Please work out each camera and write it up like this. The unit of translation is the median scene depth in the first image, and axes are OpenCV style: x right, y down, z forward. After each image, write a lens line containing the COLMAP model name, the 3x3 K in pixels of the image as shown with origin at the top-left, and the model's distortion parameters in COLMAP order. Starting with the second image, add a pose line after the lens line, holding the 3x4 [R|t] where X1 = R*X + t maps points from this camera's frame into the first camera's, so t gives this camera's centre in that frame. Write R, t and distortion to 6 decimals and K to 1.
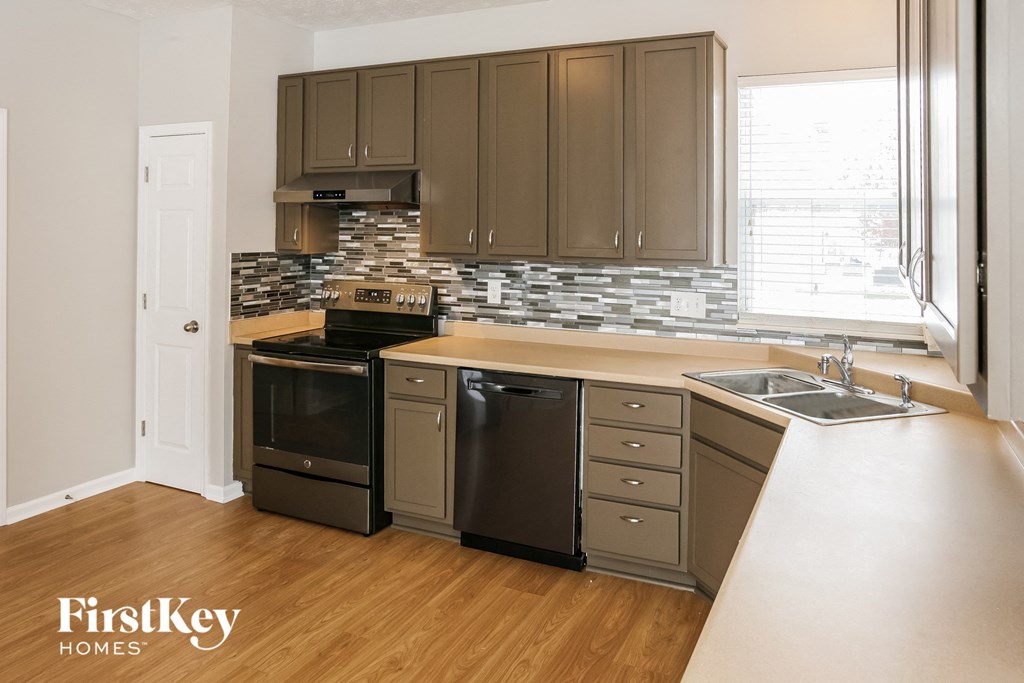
lens RADIAL K [[760.3, 0, 512.0], [0, 760.3, 341.5], [0, 0, 1]] dist [-0.084758, 0.001044]
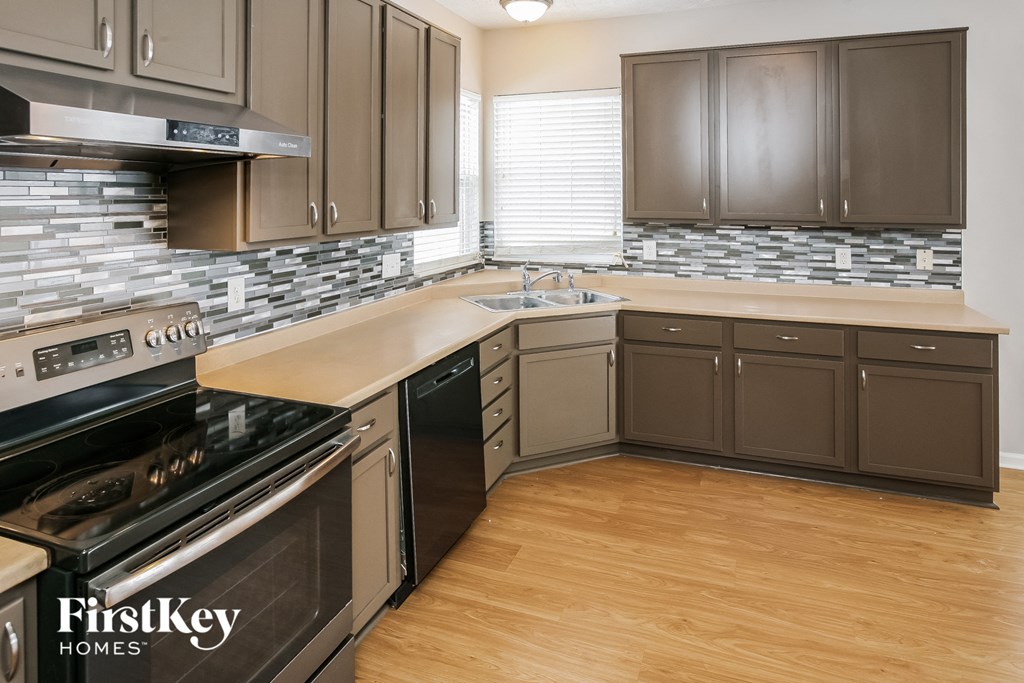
lens RADIAL K [[612.8, 0, 511.7], [0, 612.8, 272.0], [0, 0, 1]] dist [-0.003062, -0.000698]
pose [[-0.078402, -0.135008, 0.987738, -0.634669], [0.156375, 0.976857, 0.145934, -0.136633], [-0.984581, 0.165899, -0.055476, 0.844571]]
